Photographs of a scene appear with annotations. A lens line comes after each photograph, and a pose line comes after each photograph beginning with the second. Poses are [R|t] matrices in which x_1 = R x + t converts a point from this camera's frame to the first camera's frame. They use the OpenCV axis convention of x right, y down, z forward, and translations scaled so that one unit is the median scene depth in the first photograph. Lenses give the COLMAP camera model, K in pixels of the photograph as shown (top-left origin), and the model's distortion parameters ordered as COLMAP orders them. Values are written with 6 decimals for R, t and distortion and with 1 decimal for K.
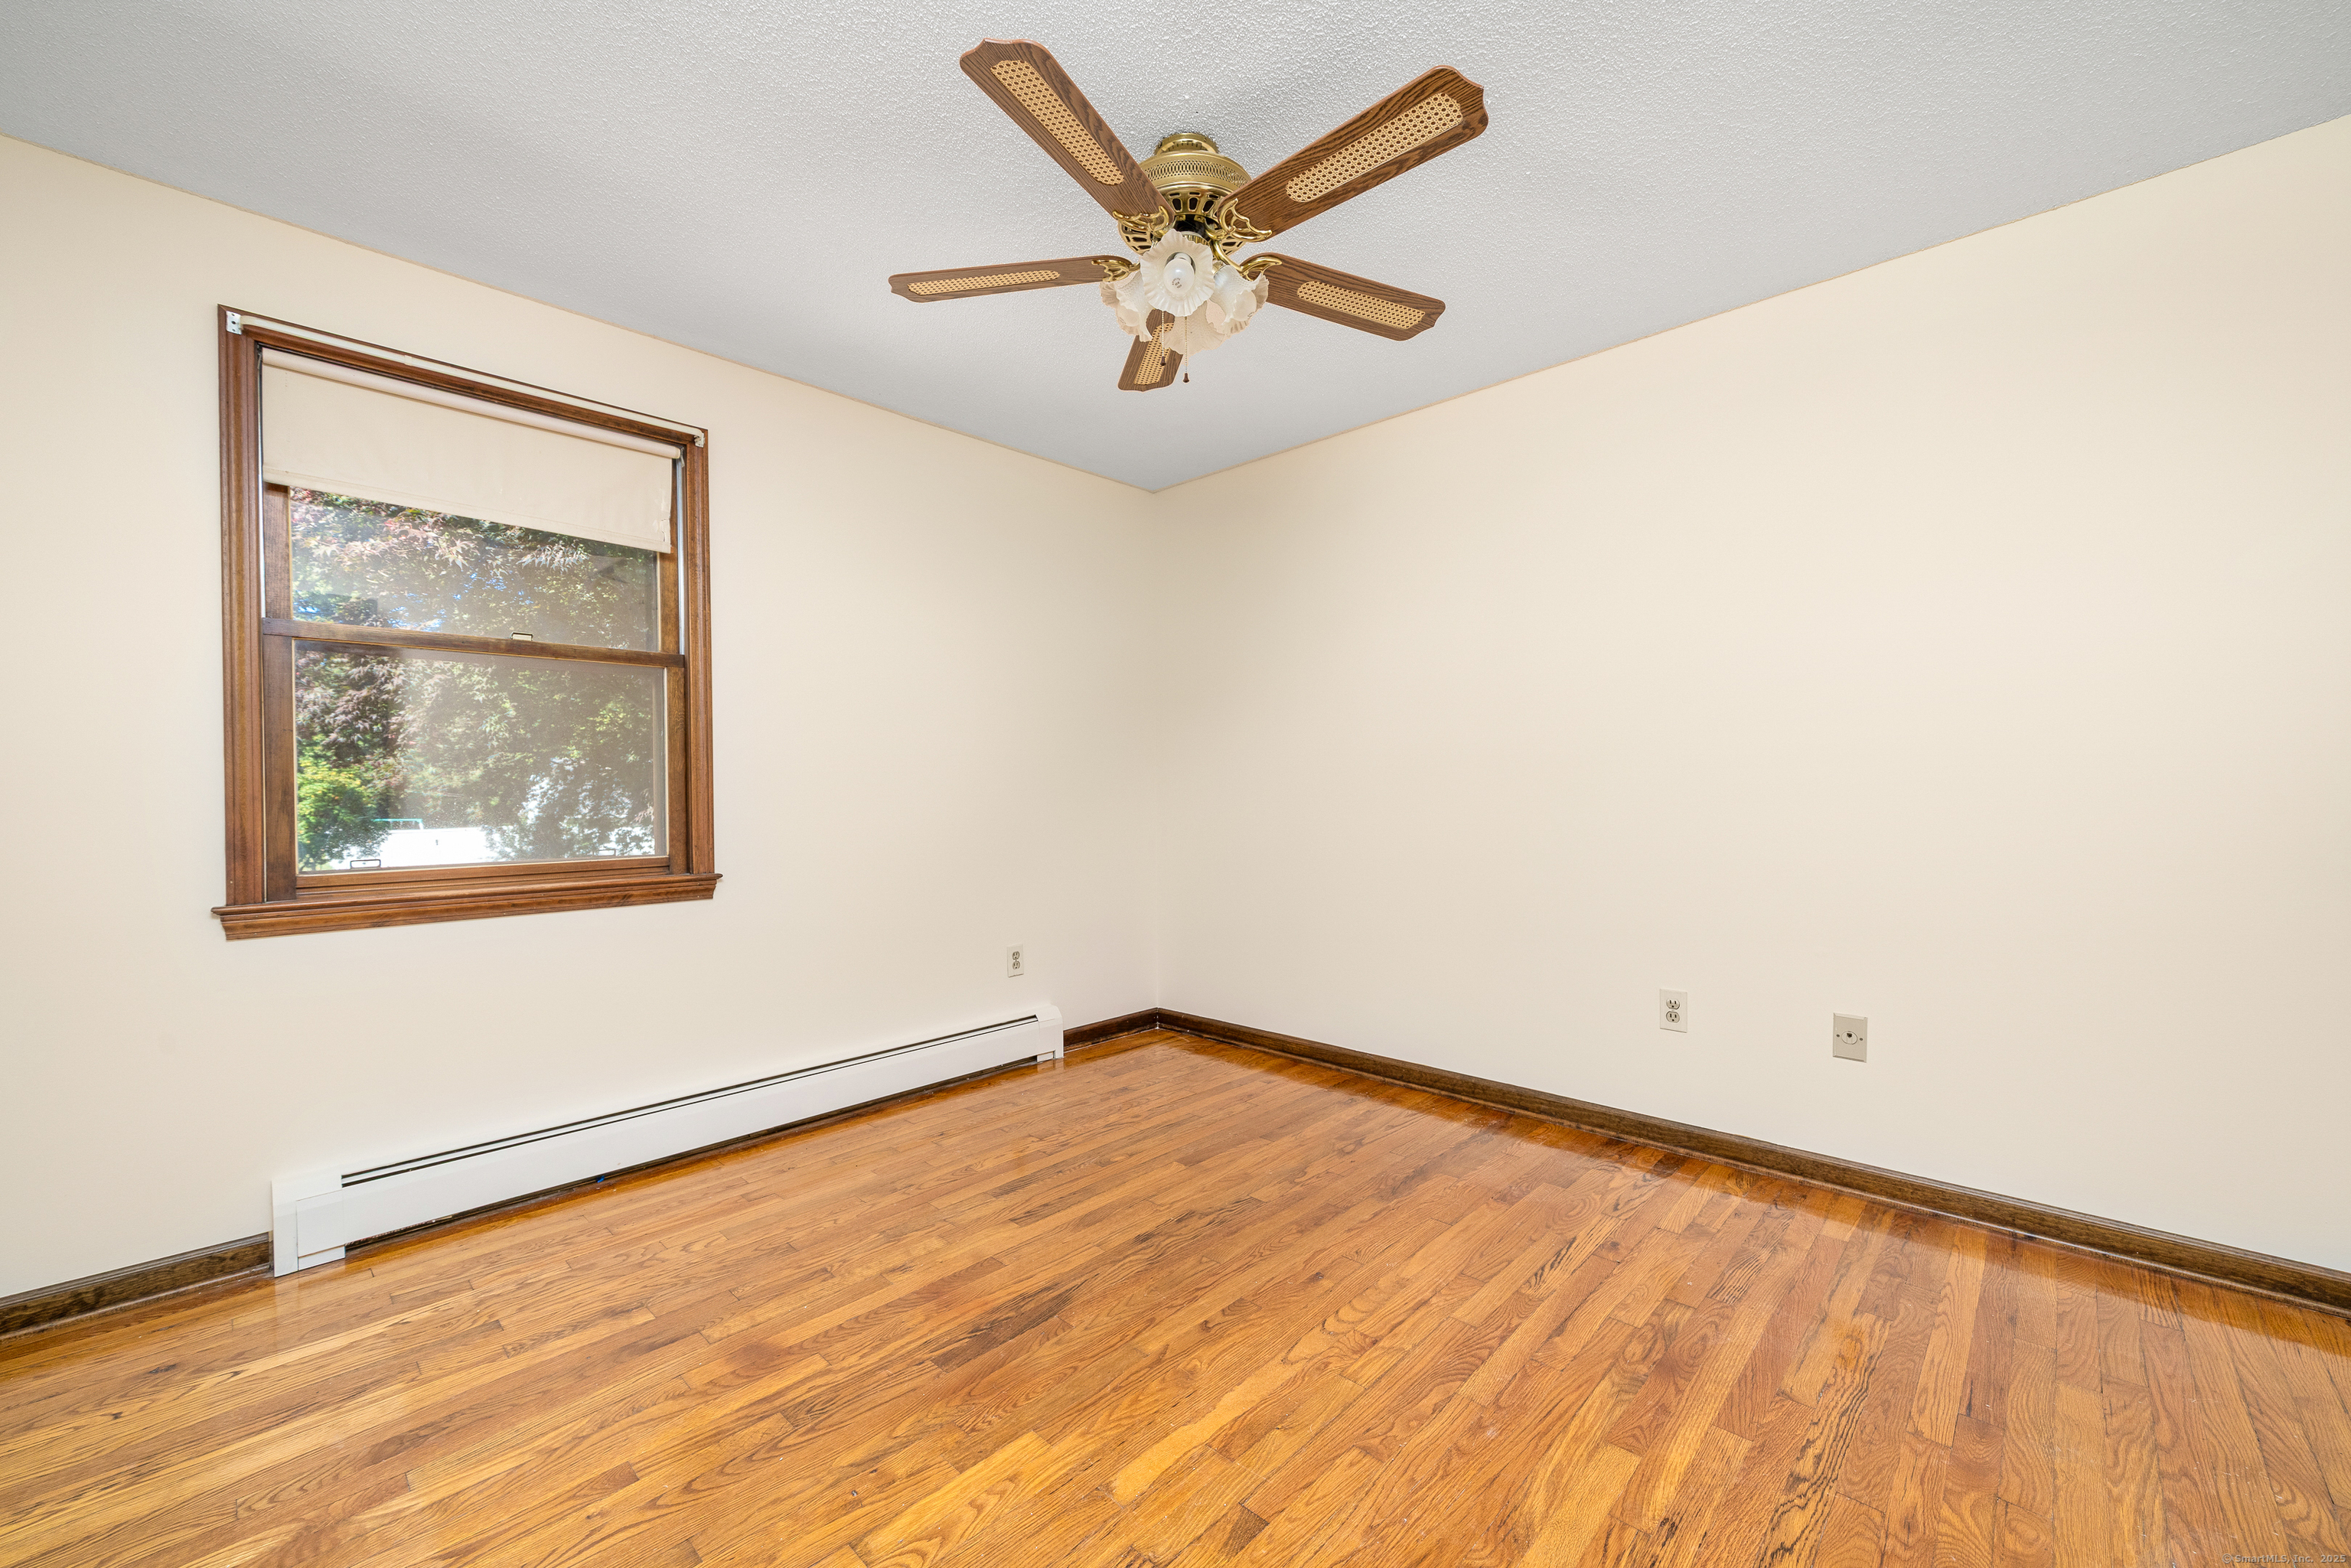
lens RADIAL K [[925.9, 0, 1165.2], [0, 925.9, 792.5], [0, 0, 1]] dist [-0.003227, 0.001013]
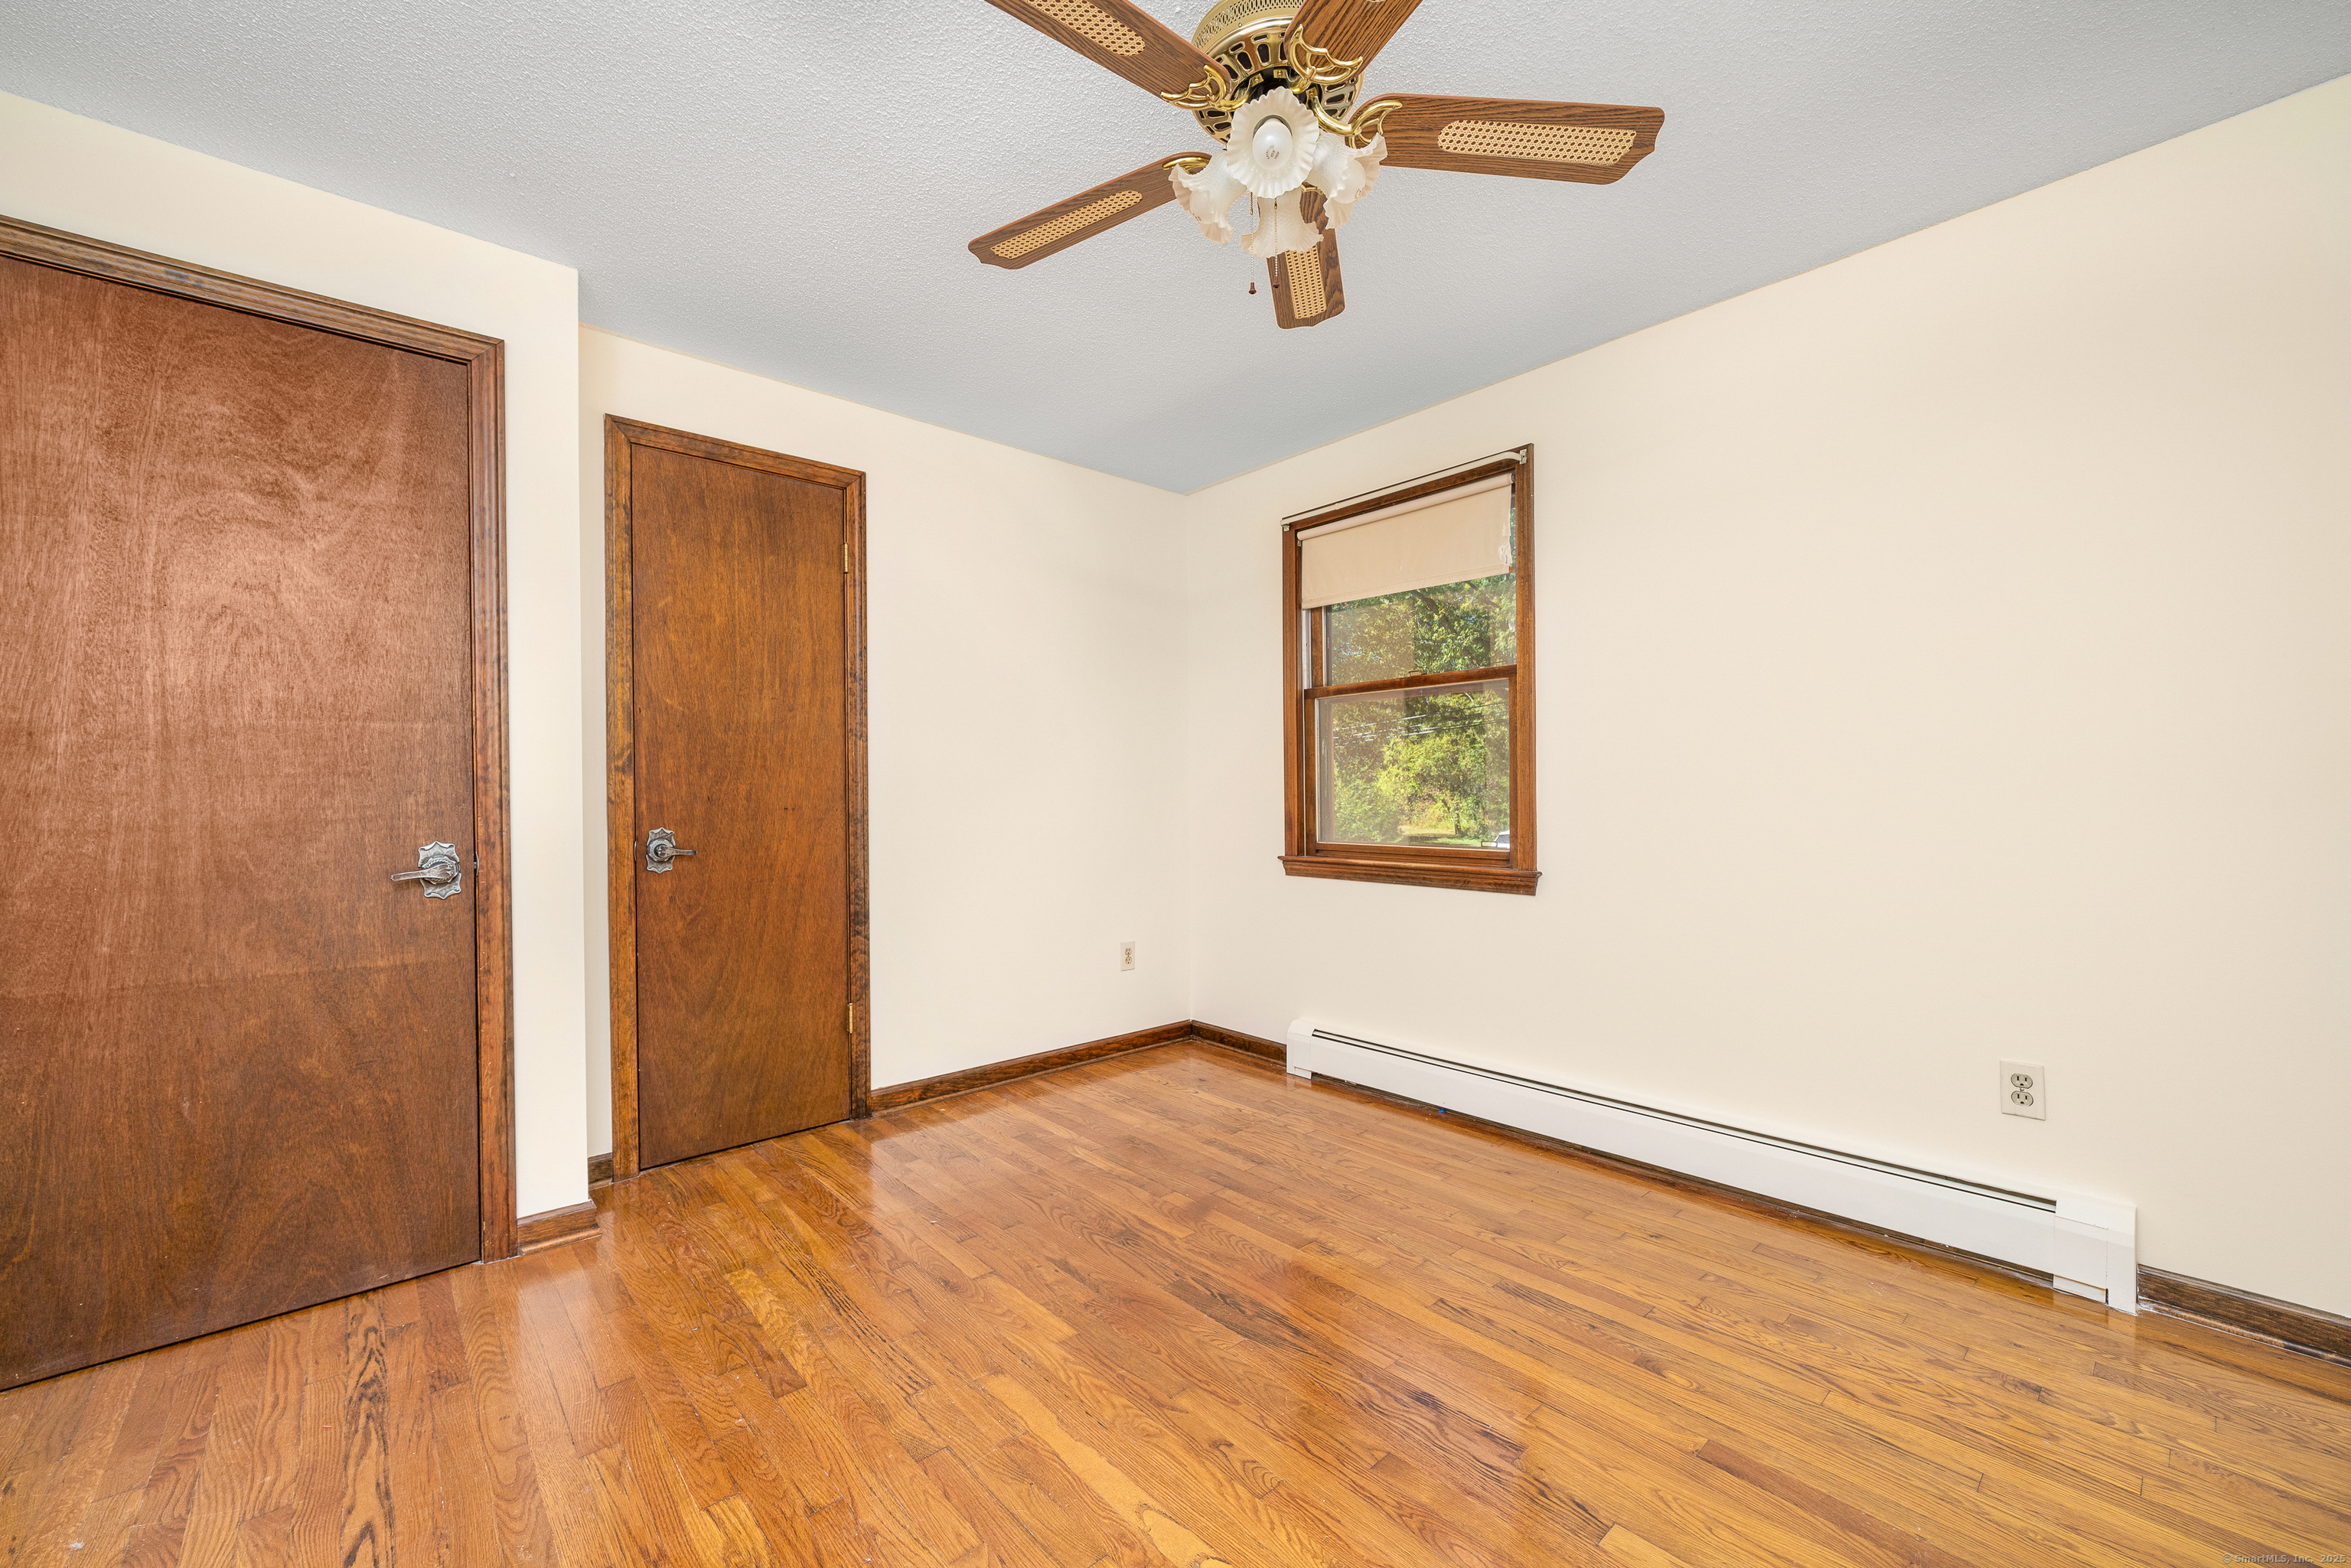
lens RADIAL K [[925.9, 0, 1159.6], [0, 925.9, 789.1], [0, 0, 1]] dist [-0.003227, 0.001013]
pose [[-0.078661, 0.003791, -0.996894, 0.666208], [0.002948, 0.999989, 0.003570, -0.010308], [0.996897, -0.002658, -0.078671, 0.772577]]
